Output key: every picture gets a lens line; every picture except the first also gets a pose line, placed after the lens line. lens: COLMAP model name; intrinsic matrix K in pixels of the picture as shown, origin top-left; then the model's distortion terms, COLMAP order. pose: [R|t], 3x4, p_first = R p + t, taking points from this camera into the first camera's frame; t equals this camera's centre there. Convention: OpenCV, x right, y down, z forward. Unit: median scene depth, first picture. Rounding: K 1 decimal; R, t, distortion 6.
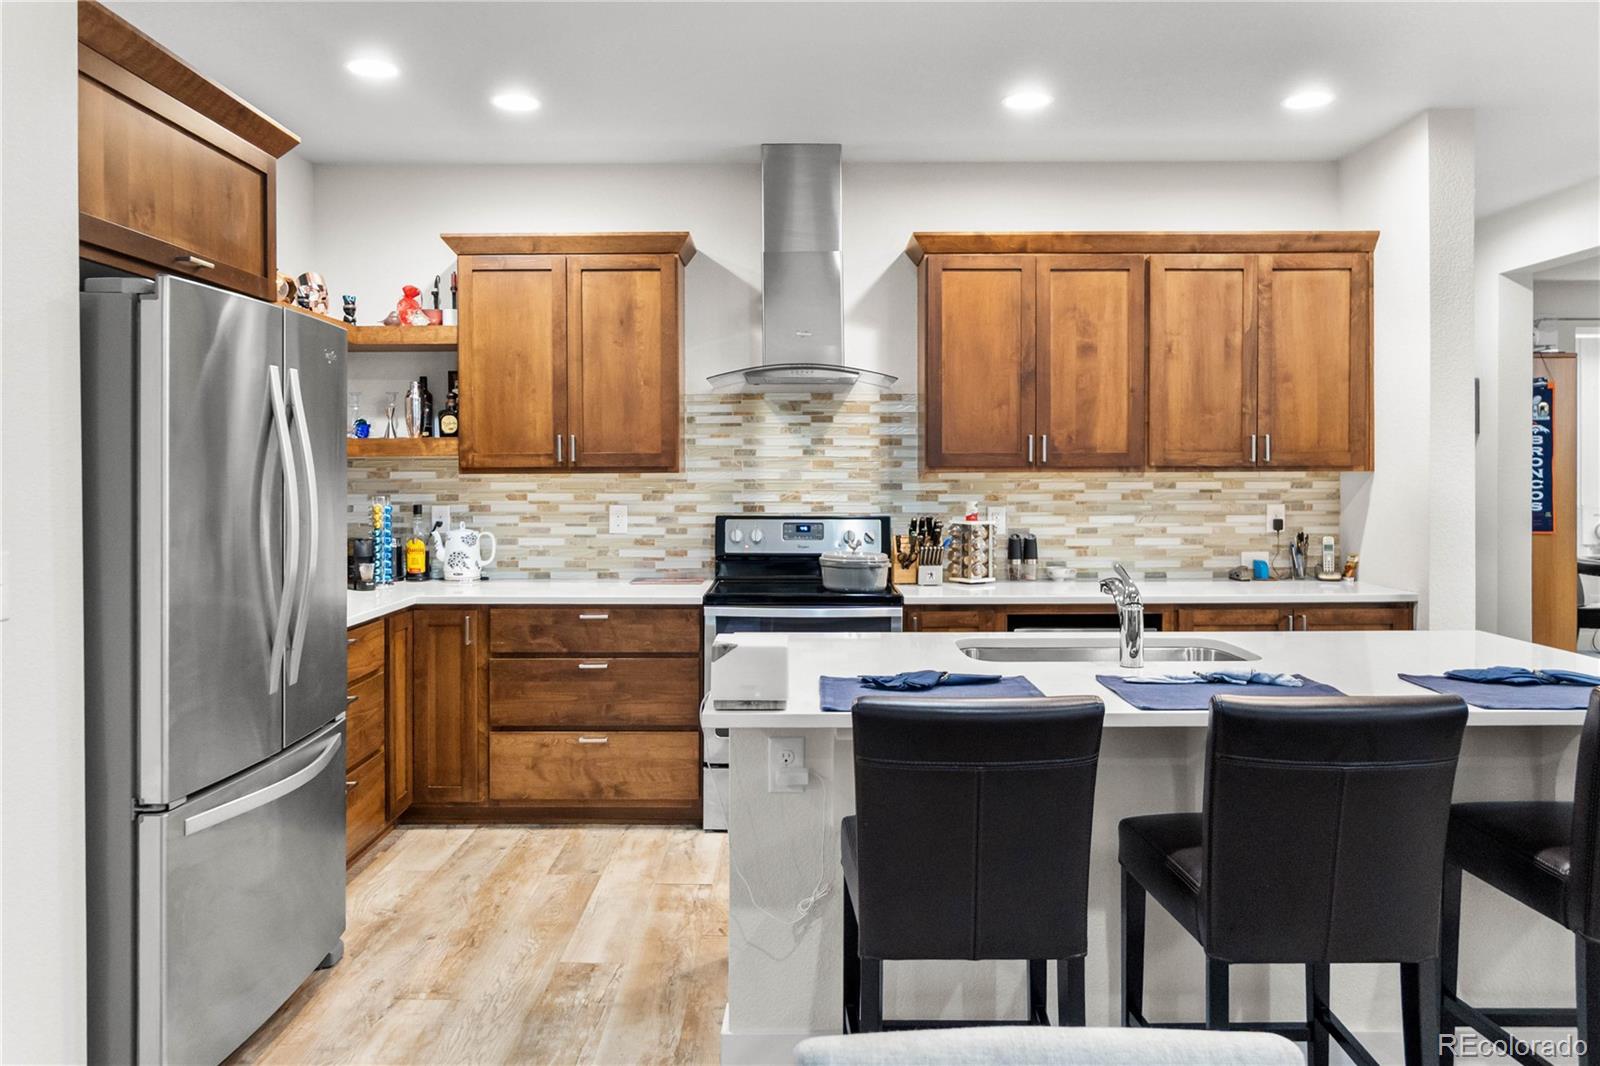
lens RADIAL K [[1117.3, 0, 809.2], [0, 1117.3, 487.5], [0, 0, 1]] dist [-0.009102, 0.000217]
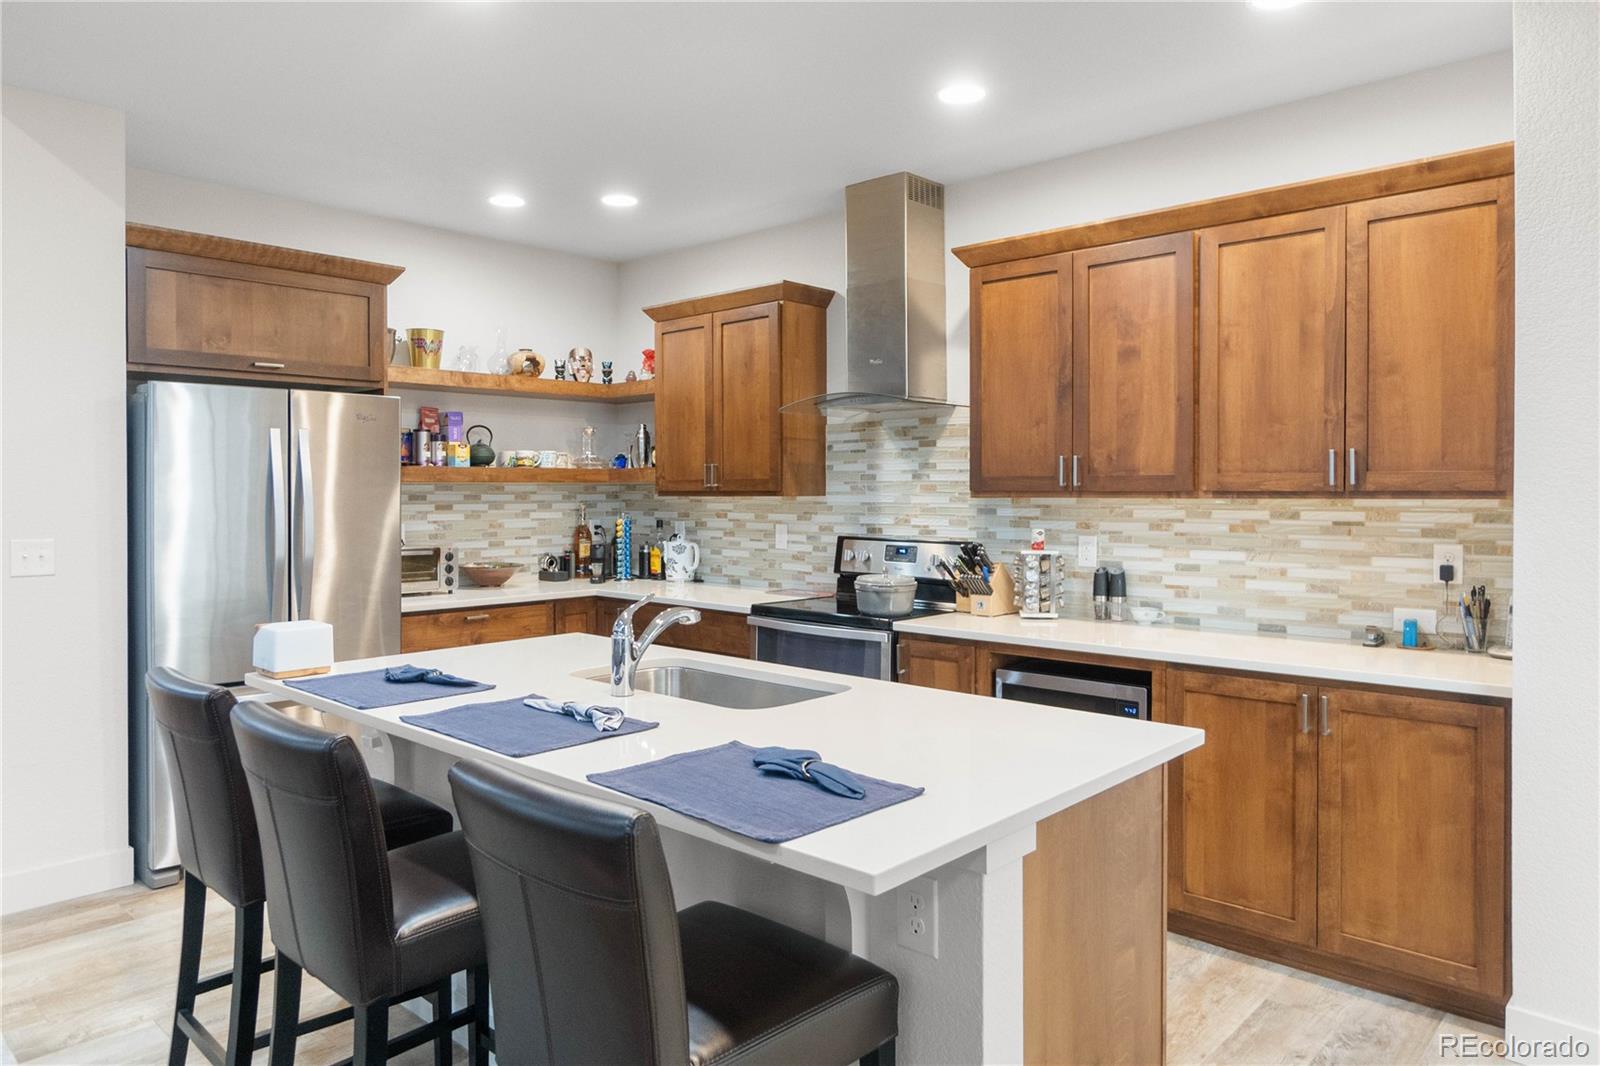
lens RADIAL K [[1049.8, 0, 793.9], [0, 1049.8, 509.7], [0, 0, 1]] dist [-0.006487, 0.001454]
pose [[0.729189, 0.013843, -0.684172, 0.596562], [-0.011318, 0.999903, 0.008169, -0.008266], [0.684218, 0.001786, 0.729275, 0.235672]]
